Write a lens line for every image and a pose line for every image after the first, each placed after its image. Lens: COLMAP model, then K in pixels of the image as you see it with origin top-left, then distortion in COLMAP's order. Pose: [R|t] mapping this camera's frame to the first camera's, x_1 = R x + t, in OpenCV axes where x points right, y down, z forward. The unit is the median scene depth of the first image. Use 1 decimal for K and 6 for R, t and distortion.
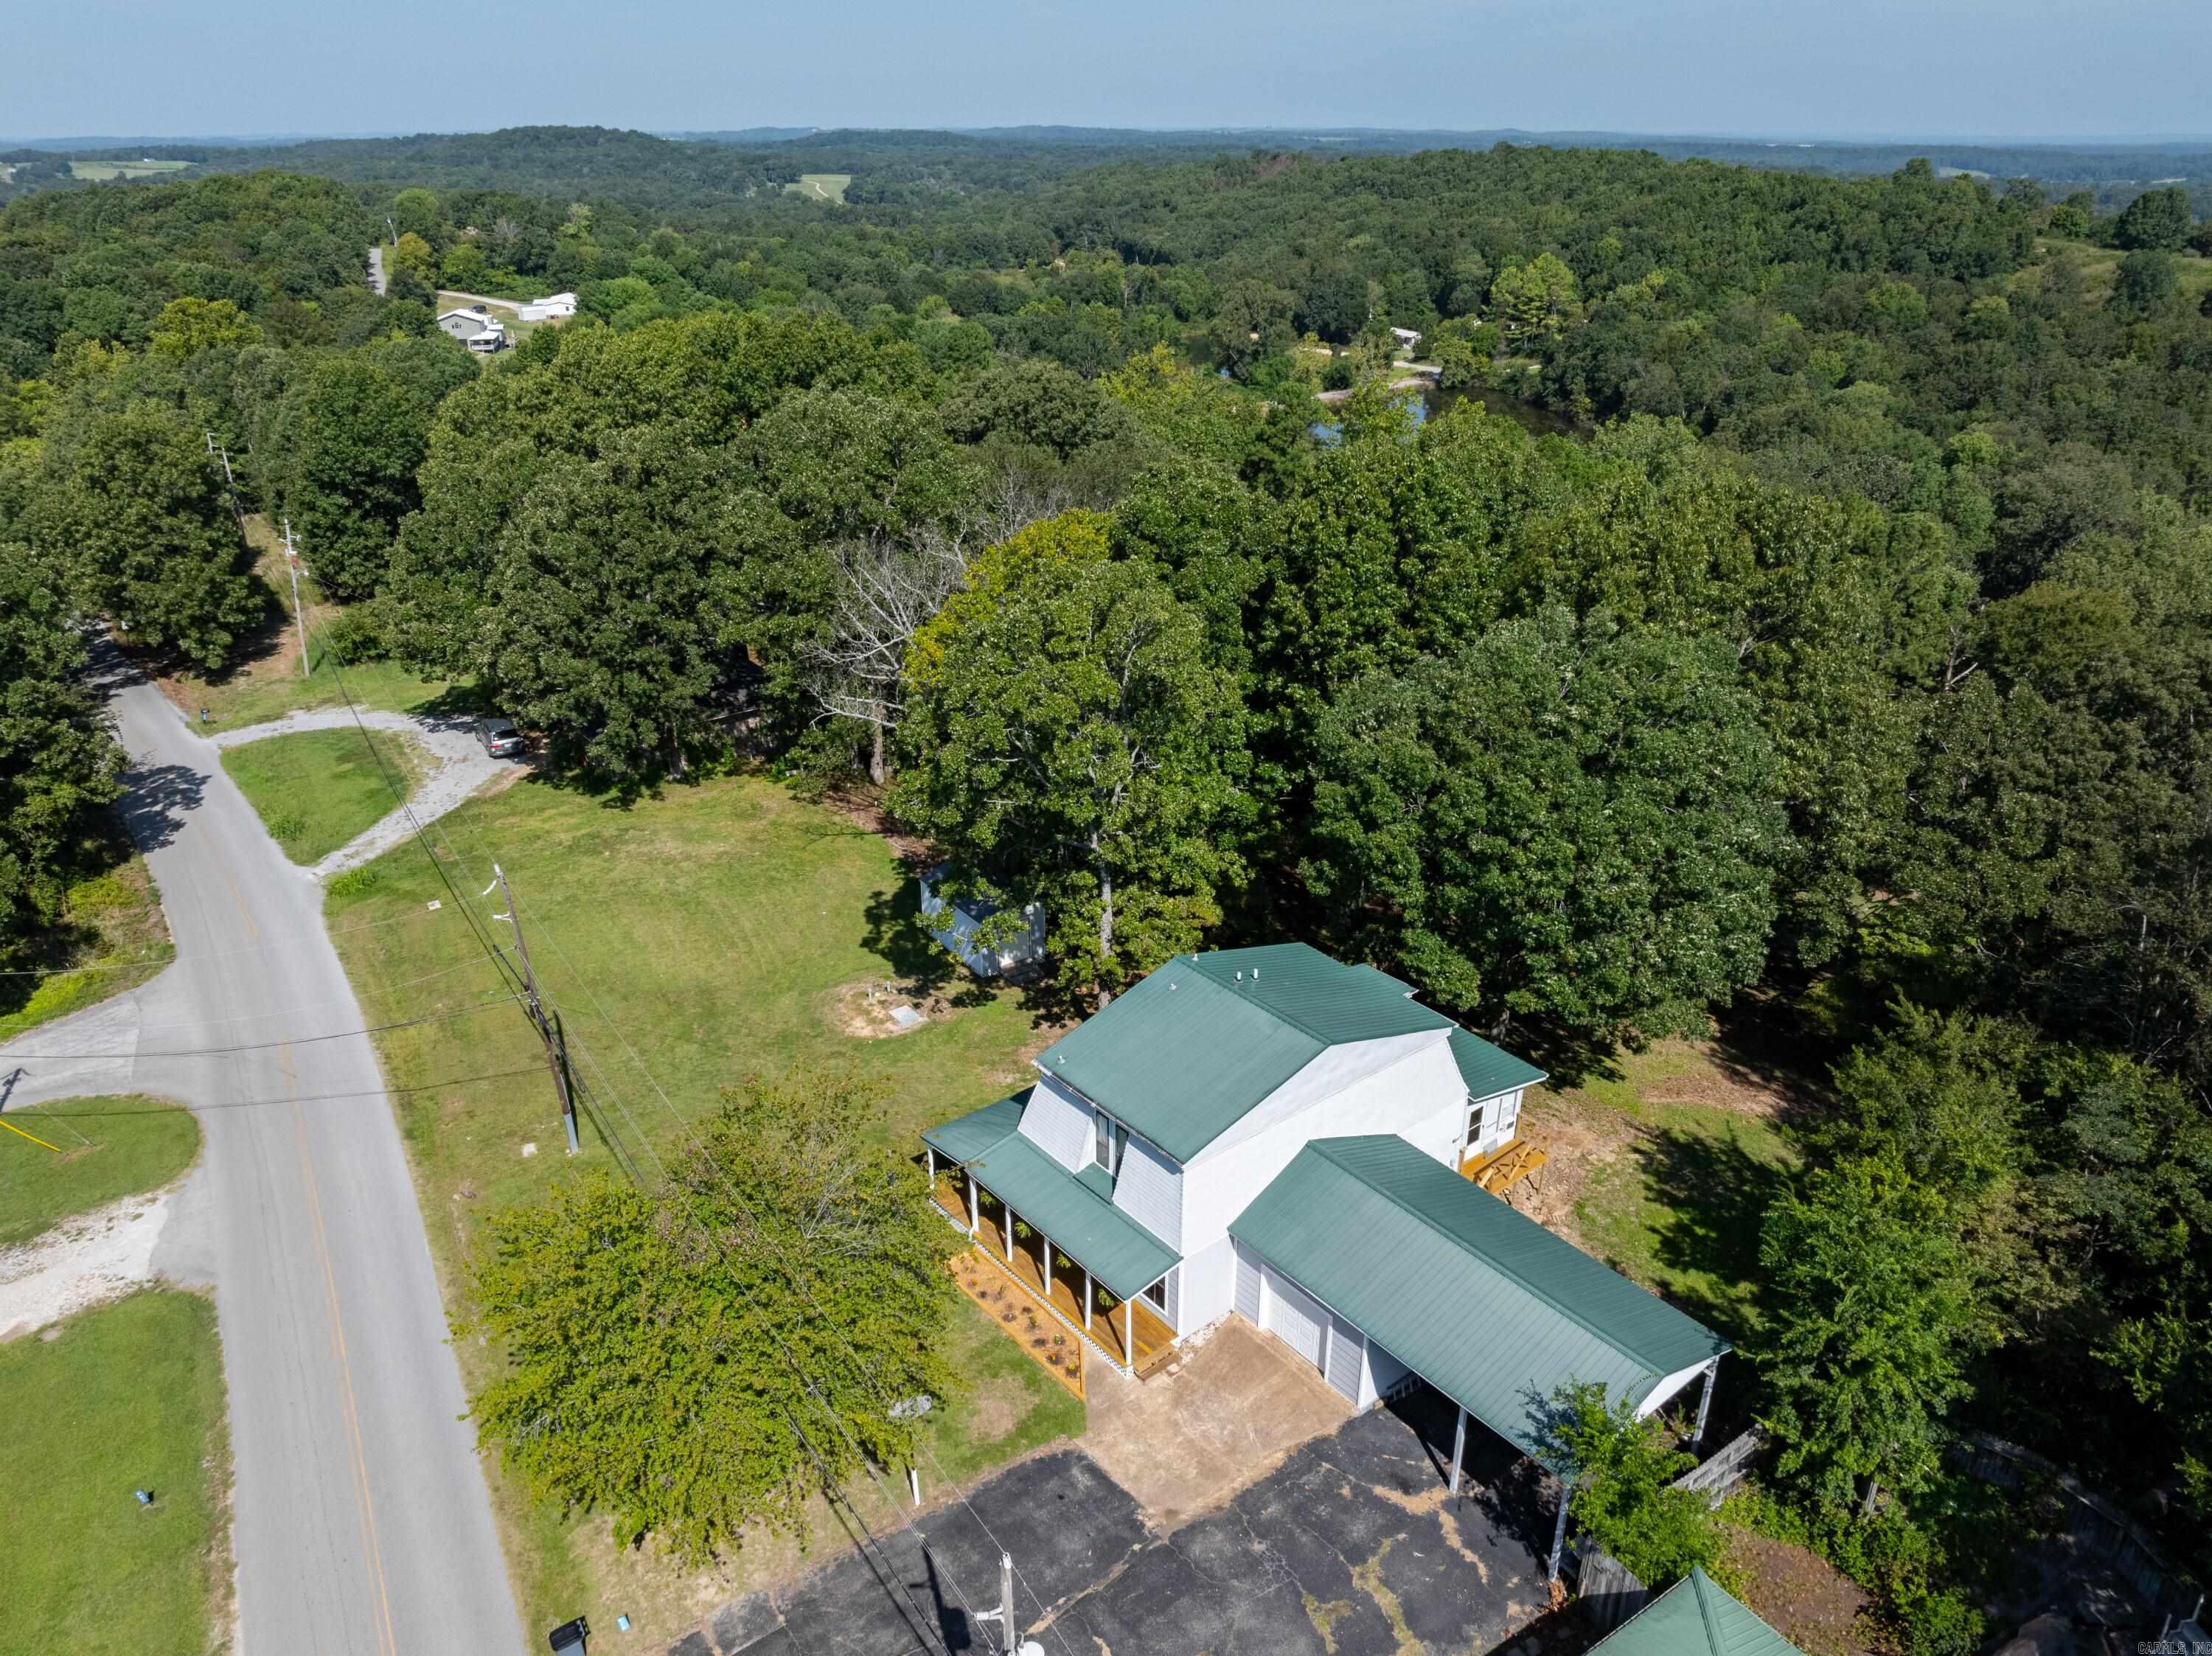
lens RADIAL K [[1575.3, 0, 1106.0], [0, 1575.3, 828.0], [0, 0, 1]] dist [-0.040040, 0.004738]
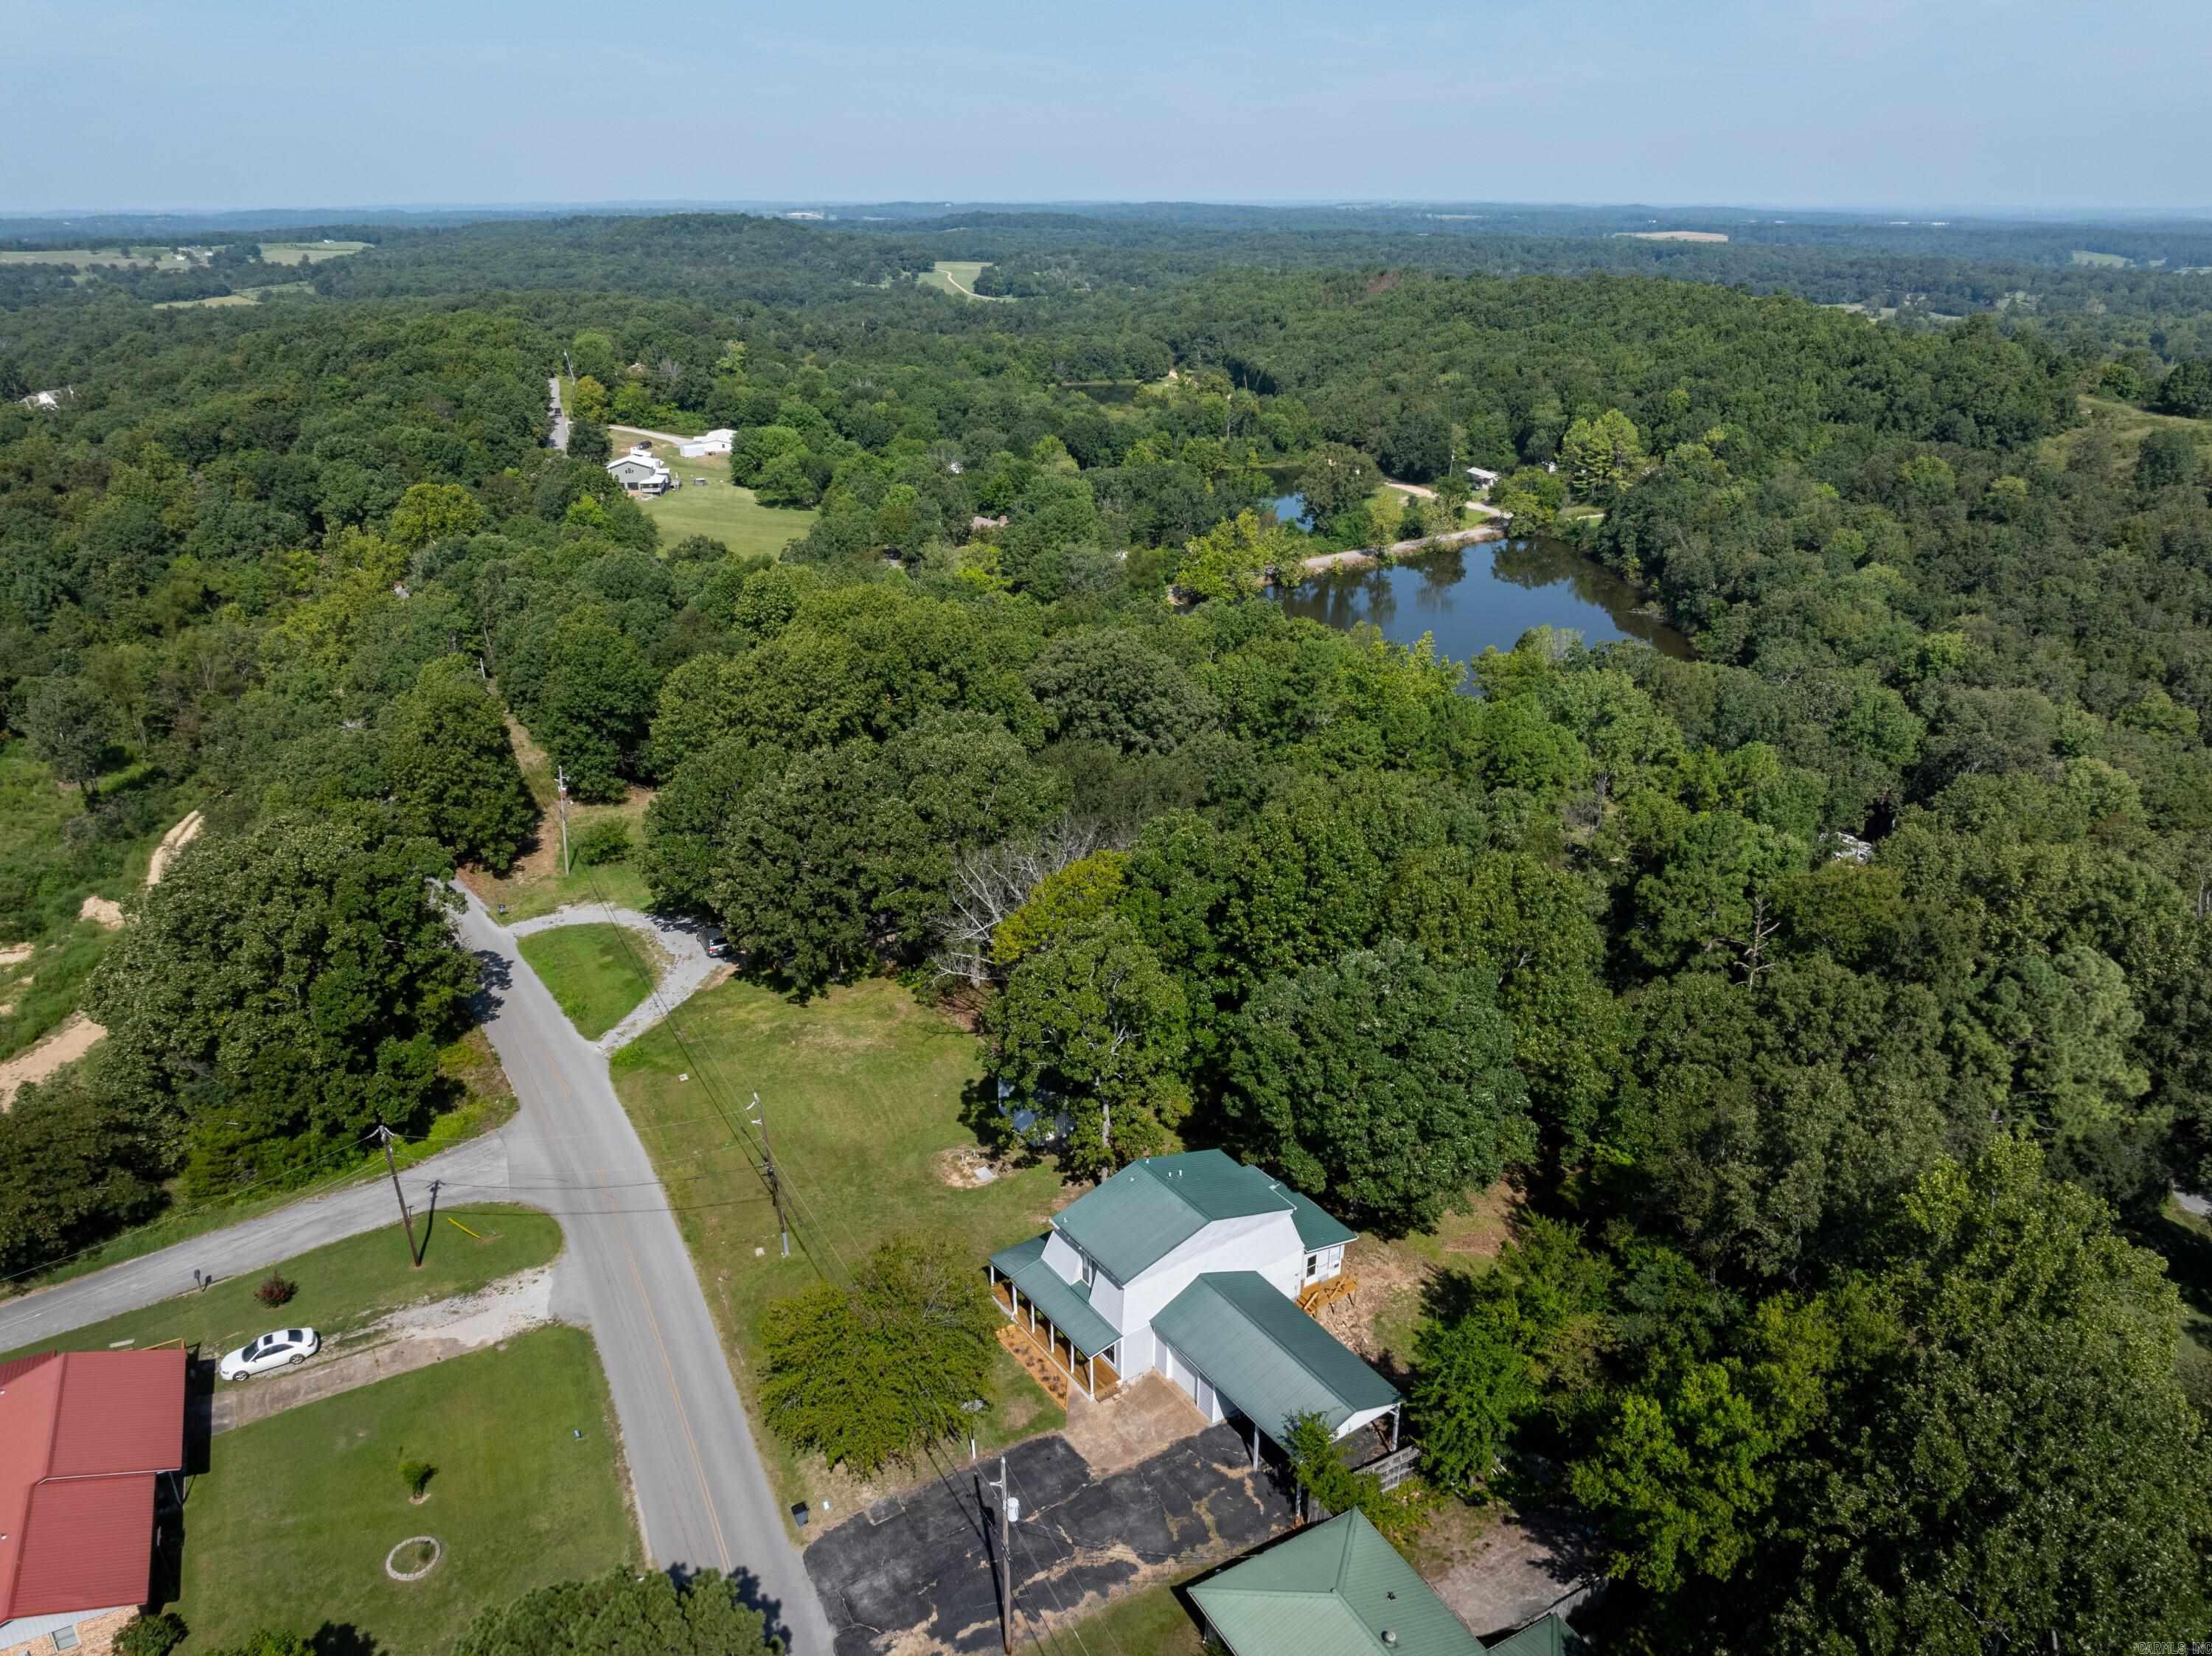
lens RADIAL K [[1568.3, 0, 1106.0], [0, 1568.3, 828.0], [0, 0, 1]] dist [-0.014141, -0.062177]
pose [[0.997161, 0.029110, -0.069444, 0.091008], [-0.031786, 0.998781, -0.037754, -0.164262], [0.068260, 0.039854, 0.996871, -0.559108]]
